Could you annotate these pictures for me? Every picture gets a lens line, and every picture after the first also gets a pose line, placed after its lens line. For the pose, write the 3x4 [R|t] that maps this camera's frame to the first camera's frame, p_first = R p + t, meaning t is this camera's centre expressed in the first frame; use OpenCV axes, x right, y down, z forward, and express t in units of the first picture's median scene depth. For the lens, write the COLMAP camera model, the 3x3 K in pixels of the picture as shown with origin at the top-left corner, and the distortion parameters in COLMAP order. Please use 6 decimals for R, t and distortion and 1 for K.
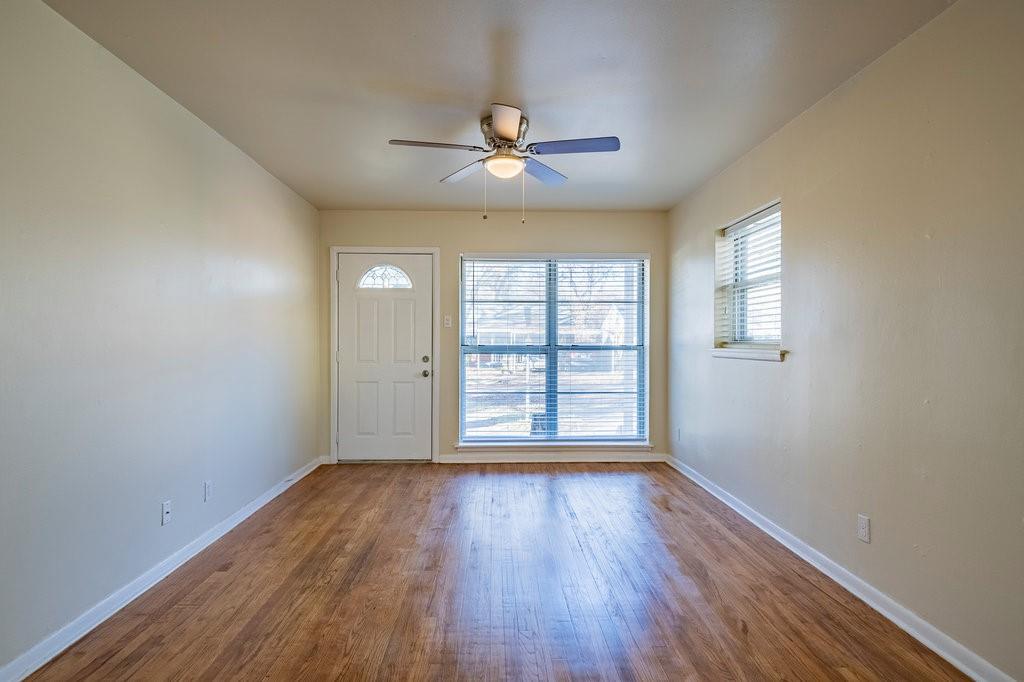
lens RADIAL K [[530.8, 0, 510.0], [0, 530.8, 340.1], [0, 0, 1]] dist [-0.014140, -0.007658]
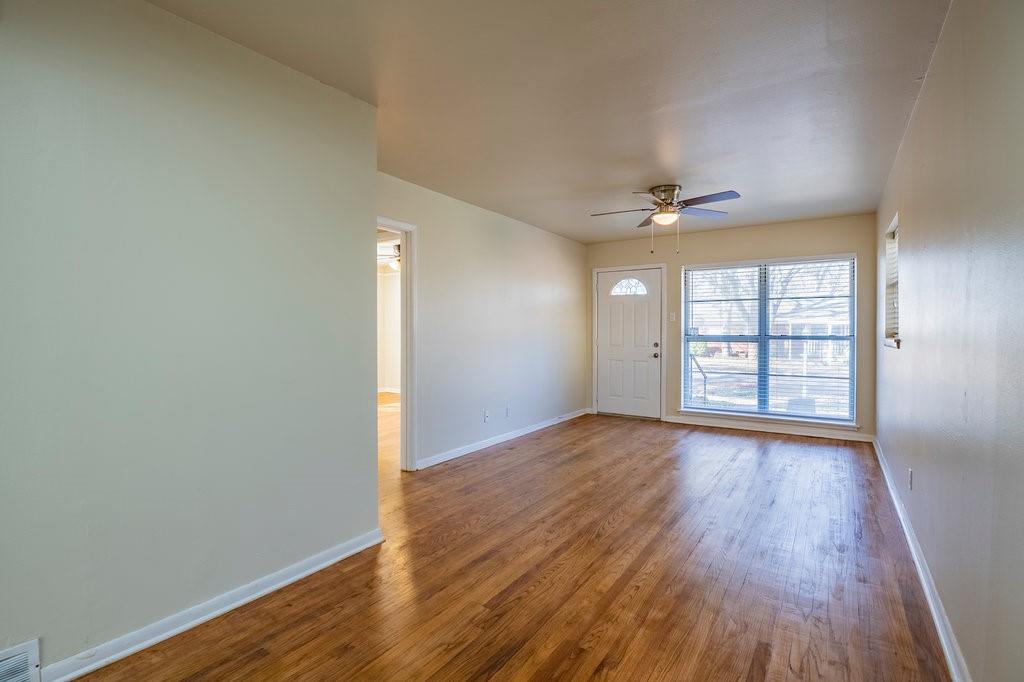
lens RADIAL K [[469.3, 0, 514.7], [0, 469.3, 334.0], [0, 0, 1]] dist [0.005383, -0.004658]
pose [[0.812160, 0.002817, -0.583427, 0.259959], [0.000653, 0.999983, 0.005737, 0.000358], [0.583434, -0.005040, 0.812145, -0.217881]]
